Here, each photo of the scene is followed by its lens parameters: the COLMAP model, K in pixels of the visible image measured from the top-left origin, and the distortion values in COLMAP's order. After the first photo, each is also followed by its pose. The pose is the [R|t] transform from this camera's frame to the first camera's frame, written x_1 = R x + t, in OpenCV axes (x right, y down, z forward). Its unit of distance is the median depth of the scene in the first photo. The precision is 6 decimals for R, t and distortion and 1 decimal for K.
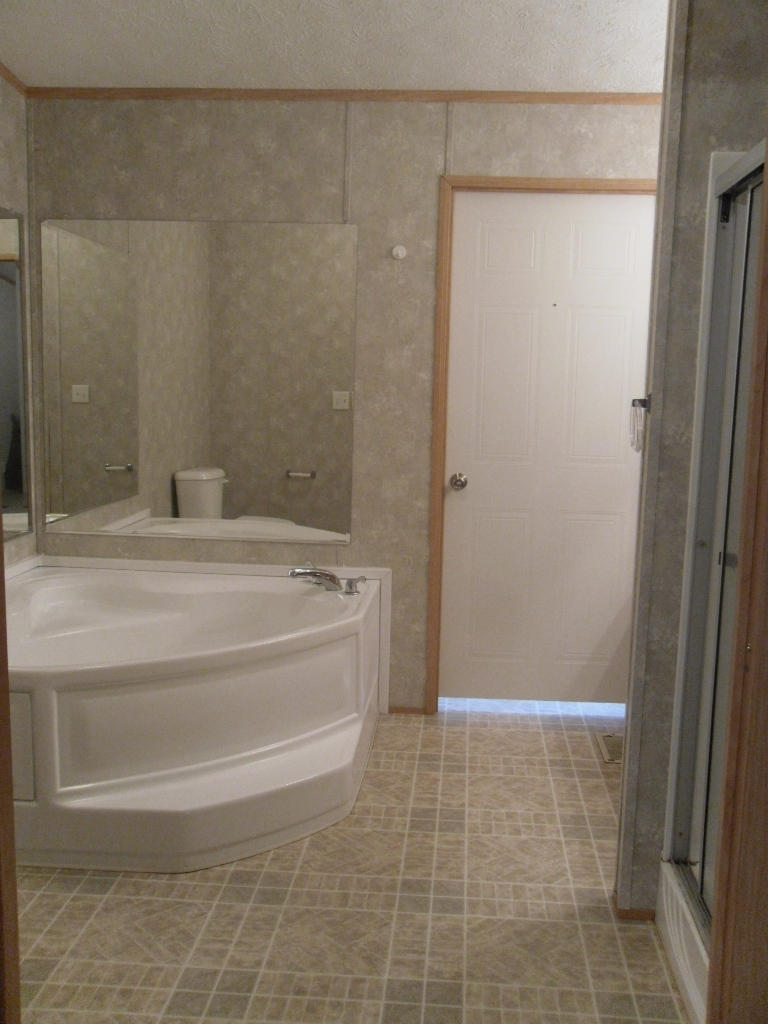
lens RADIAL K [[1026.9, 0, 384.2], [0, 1026.9, 508.2], [0, 0, 1]] dist [-0.038695, 0.000000]
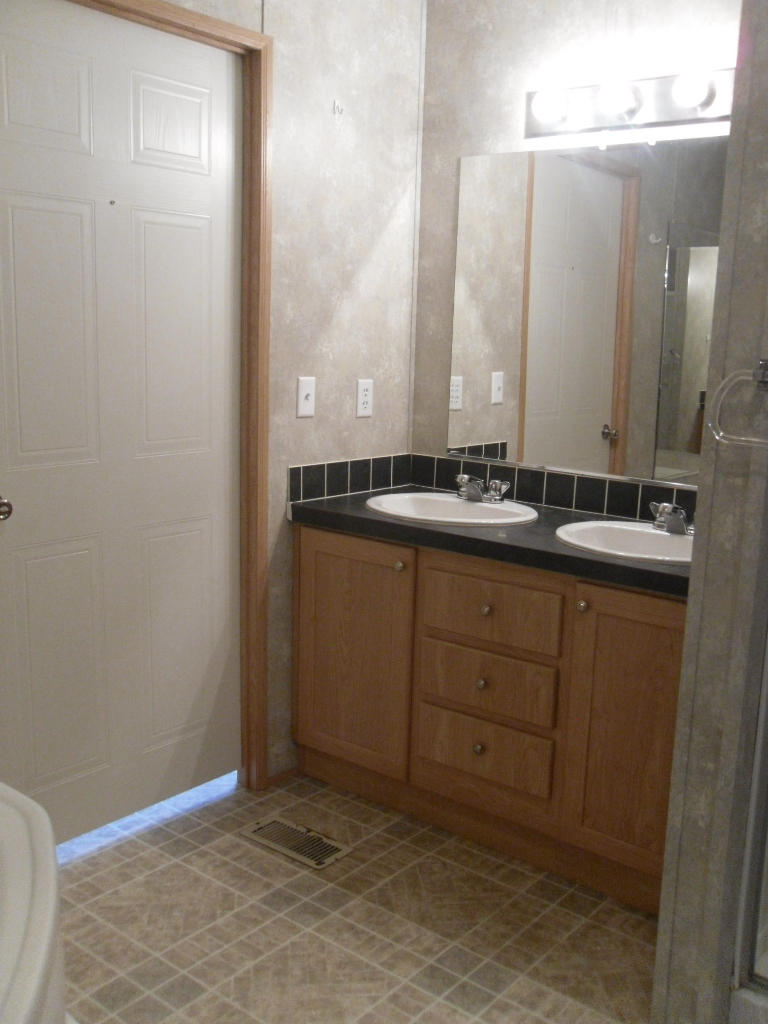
lens RADIAL K [[1026.9, 0, 384.4], [0, 1026.9, 519.3], [0, 0, 1]] dist [-0.038695, 0.000000]
pose [[0.547136, -0.156782, 0.822230, -0.293851], [0.085241, 0.987631, 0.131598, -0.079241], [-0.832692, -0.001914, 0.553733, 0.547067]]
